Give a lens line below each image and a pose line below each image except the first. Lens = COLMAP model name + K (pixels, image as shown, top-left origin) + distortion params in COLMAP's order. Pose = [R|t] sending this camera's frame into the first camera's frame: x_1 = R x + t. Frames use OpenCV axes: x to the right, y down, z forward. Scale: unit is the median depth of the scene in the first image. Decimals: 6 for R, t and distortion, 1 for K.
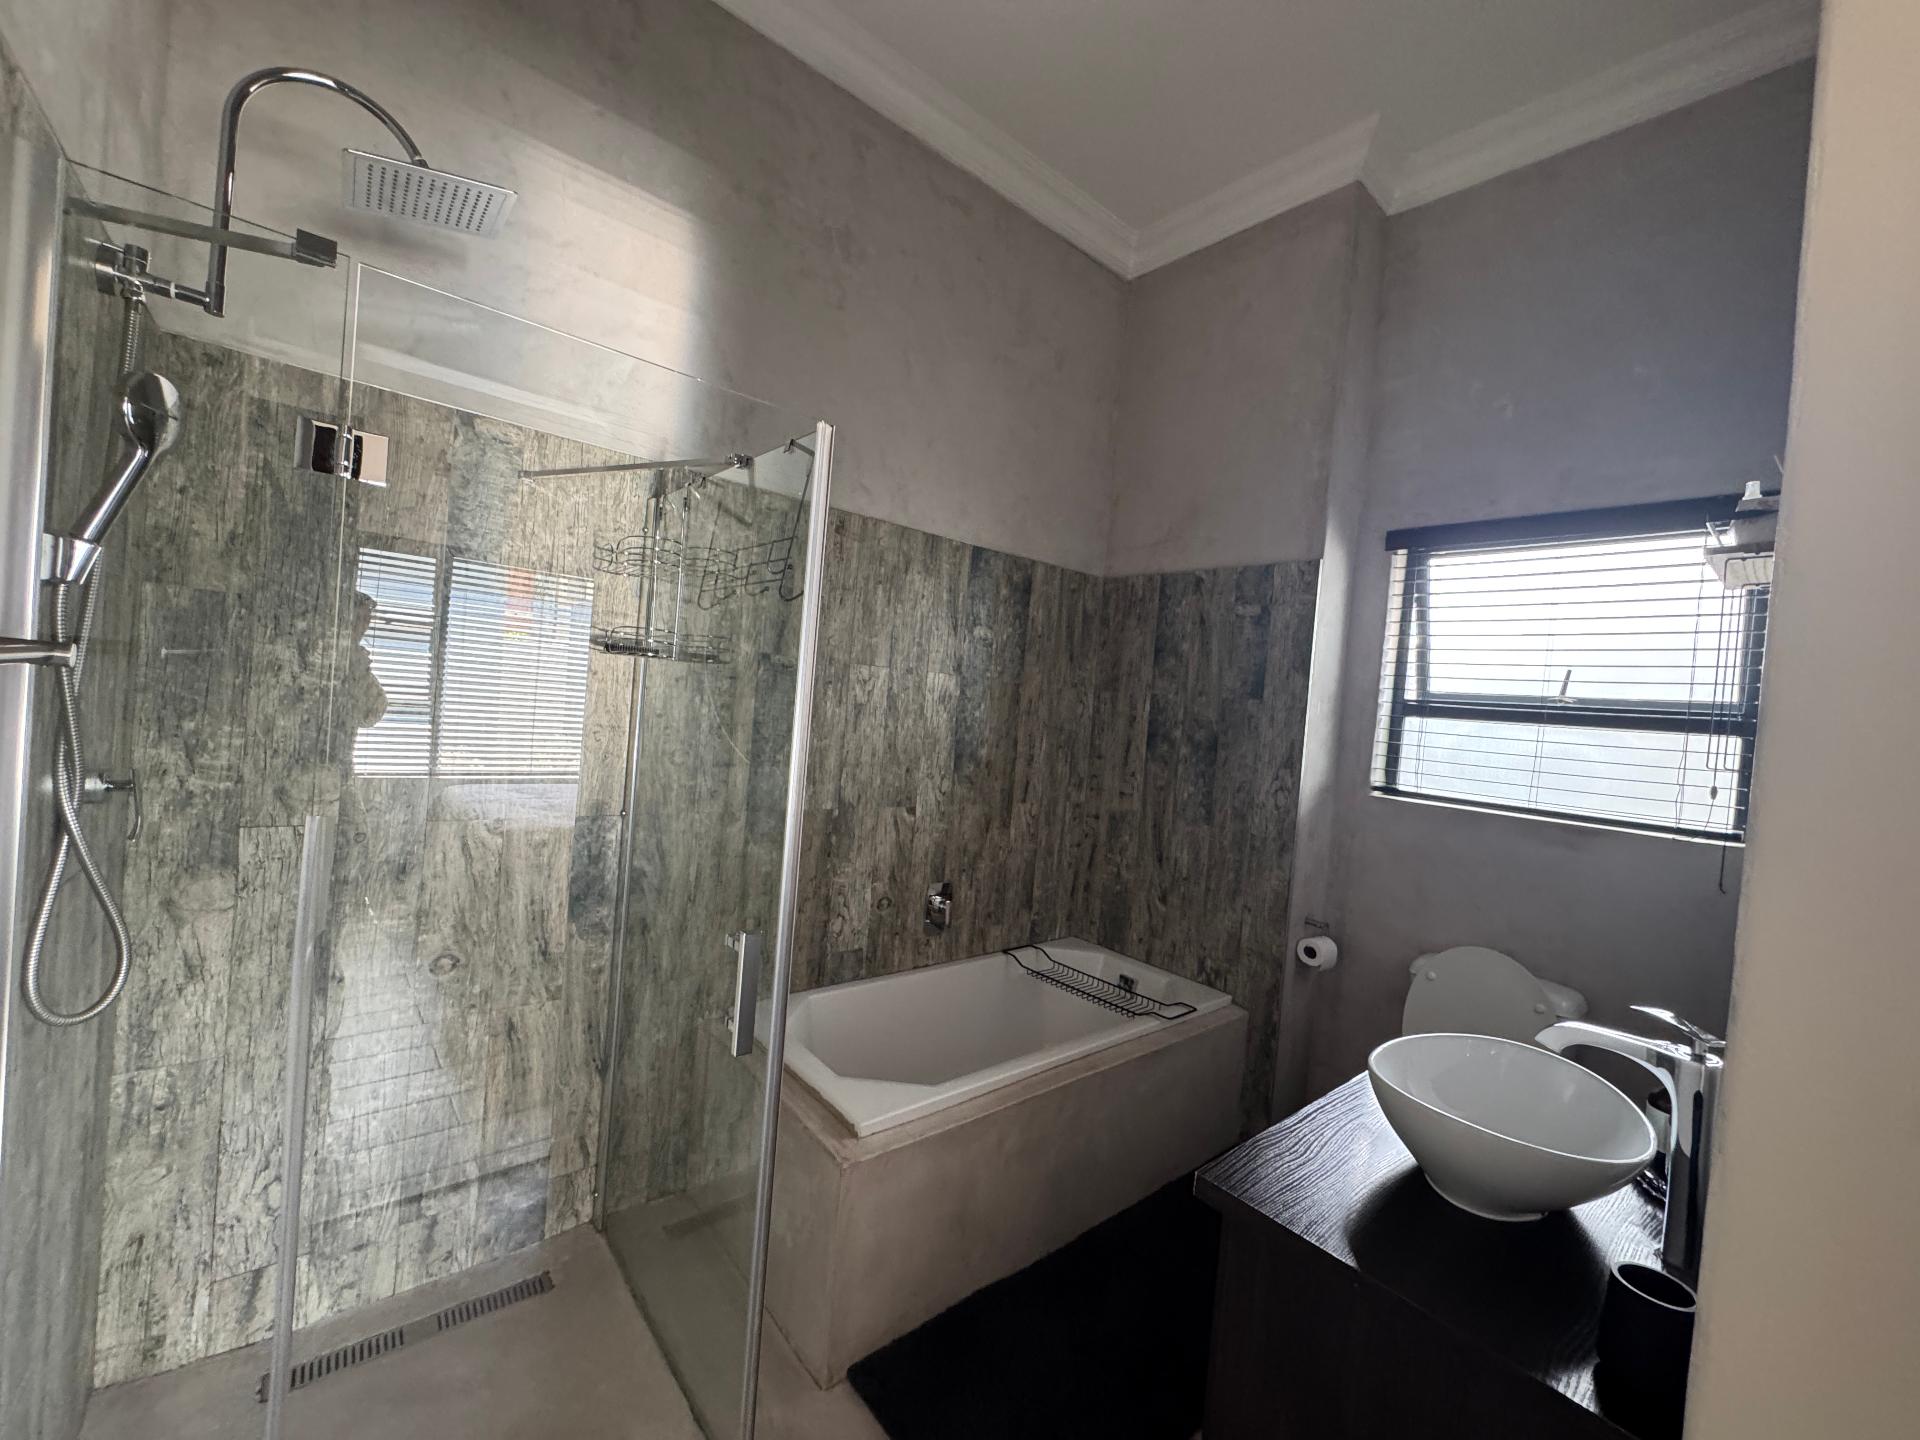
lens RADIAL K [[765.7, 0, 957.6], [0, 765.7, 717.9], [0, 0, 1]] dist [-0.001552, 0.000566]
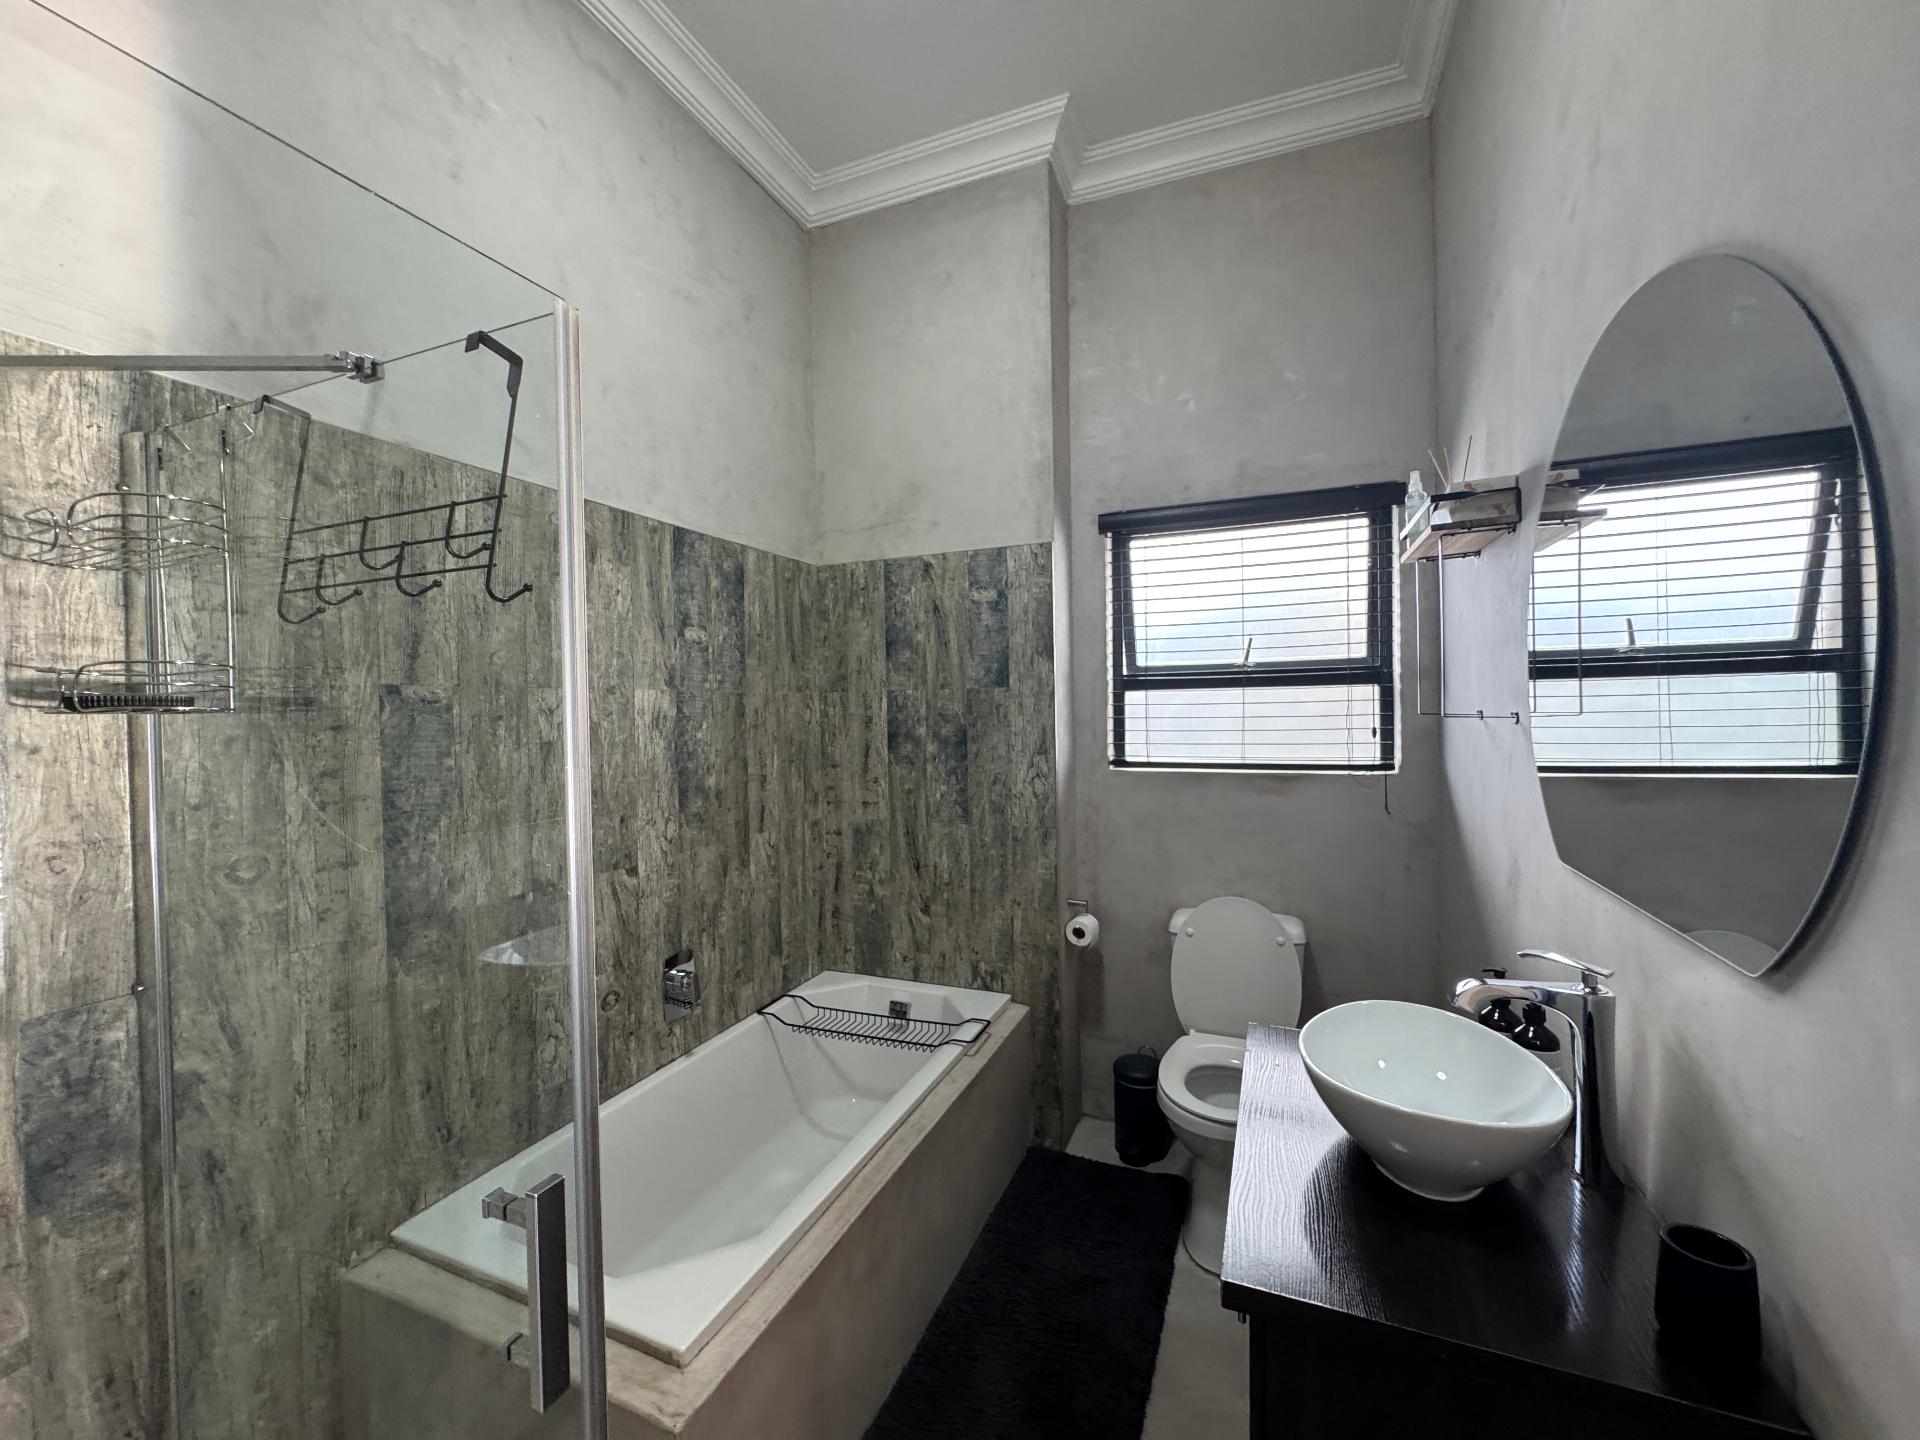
lens RADIAL K [[765.7, 0, 957.6], [0, 765.7, 717.9], [0, 0, 1]] dist [-0.001552, 0.000566]
pose [[0.883824, -0.106370, 0.455566, -0.104040], [0.101659, 0.994207, 0.034911, -0.025144], [-0.456640, 0.015457, 0.889517, 0.163314]]
